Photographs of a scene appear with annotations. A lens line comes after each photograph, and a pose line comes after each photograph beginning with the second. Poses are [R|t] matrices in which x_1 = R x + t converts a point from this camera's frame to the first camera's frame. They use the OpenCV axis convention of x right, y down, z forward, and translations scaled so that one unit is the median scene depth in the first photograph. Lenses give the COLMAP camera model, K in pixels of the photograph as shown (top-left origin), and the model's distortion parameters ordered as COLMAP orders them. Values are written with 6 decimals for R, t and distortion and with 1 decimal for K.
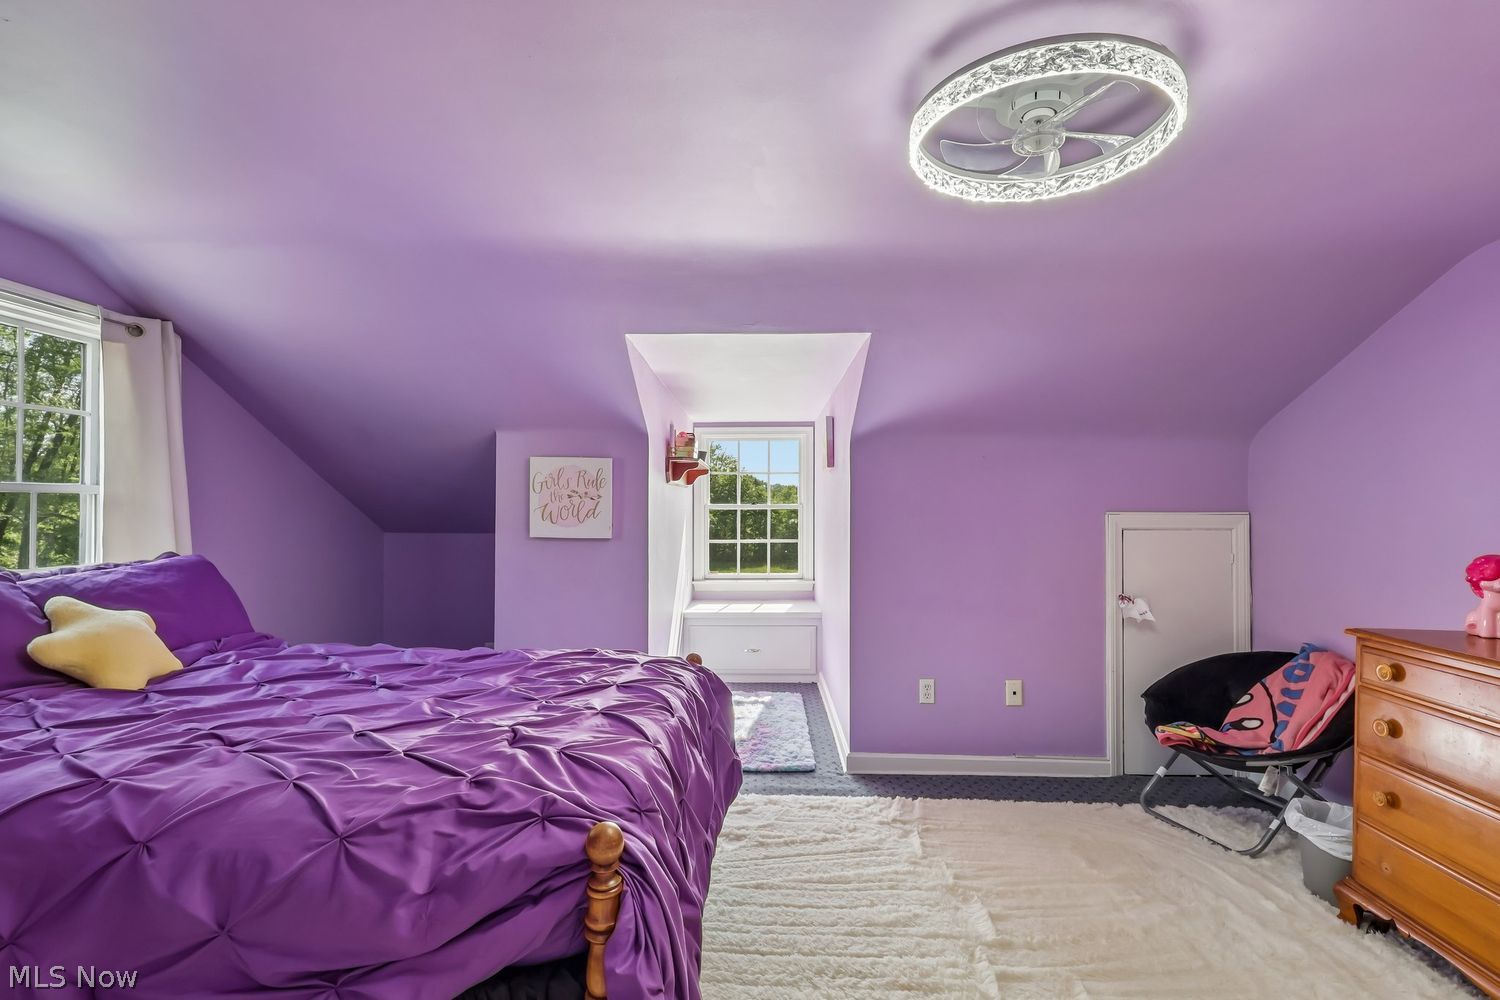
lens RADIAL K [[707.8, 0, 750.3], [0, 707.8, 496.1], [0, 0, 1]] dist [0.002866, 0.001527]
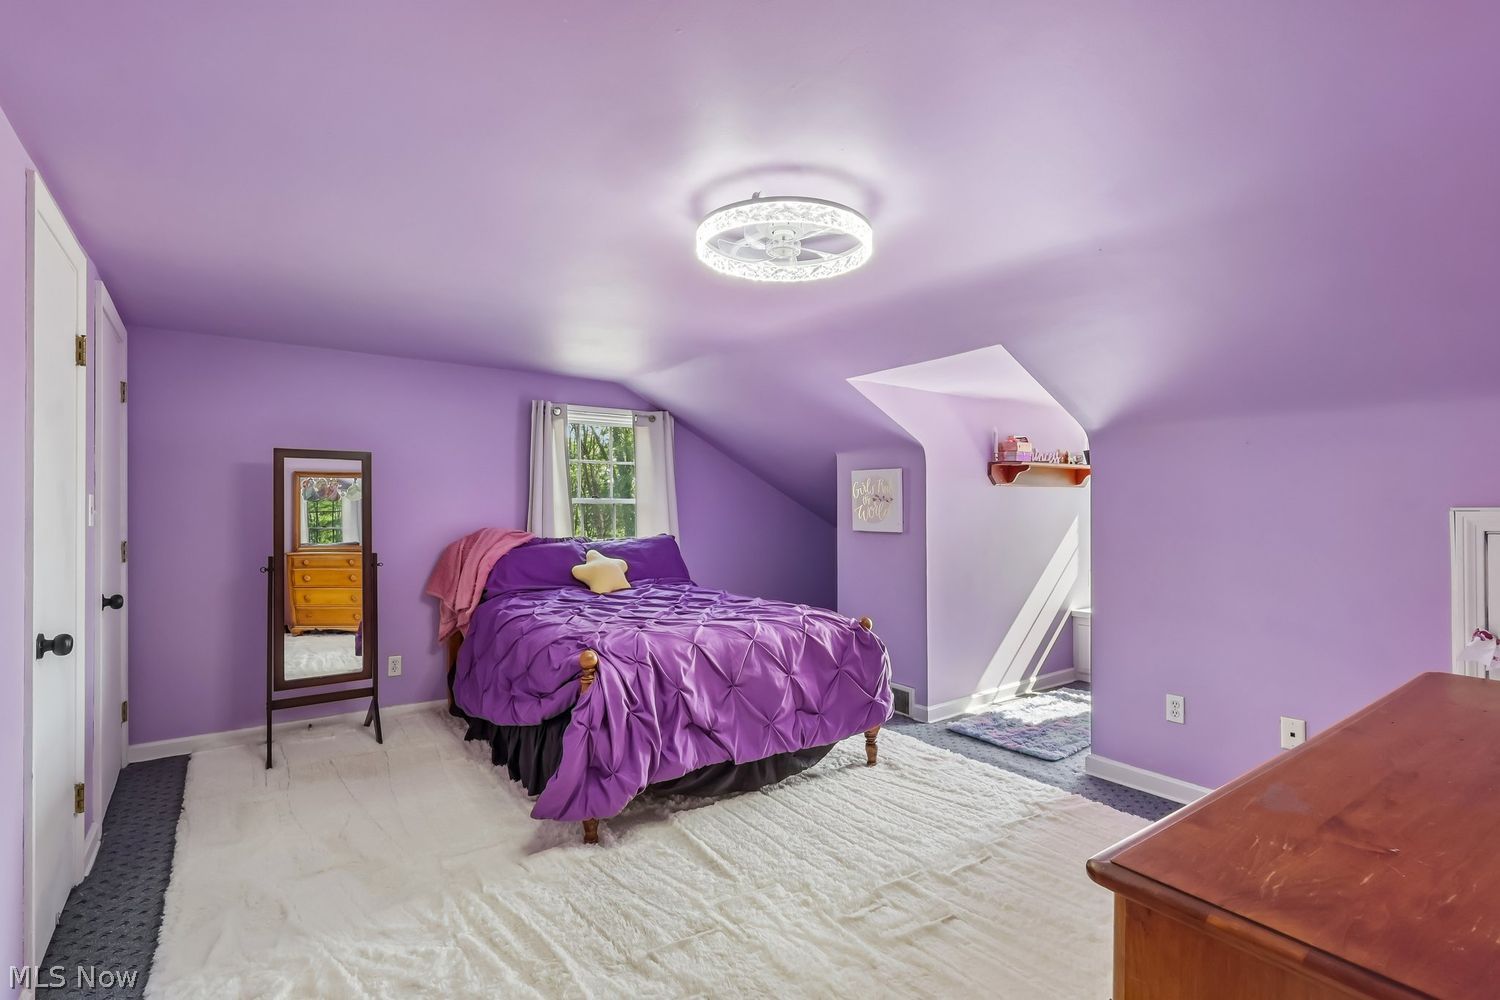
lens RADIAL K [[707.8, 0, 756.9], [0, 707.8, 508.2], [0, 0, 1]] dist [0.002866, 0.001527]
pose [[0.609609, -0.010786, -0.792628, 0.796002], [0.016767, 0.999859, -0.000711, 0.015947], [0.792525, -0.012856, 0.609704, 0.042415]]
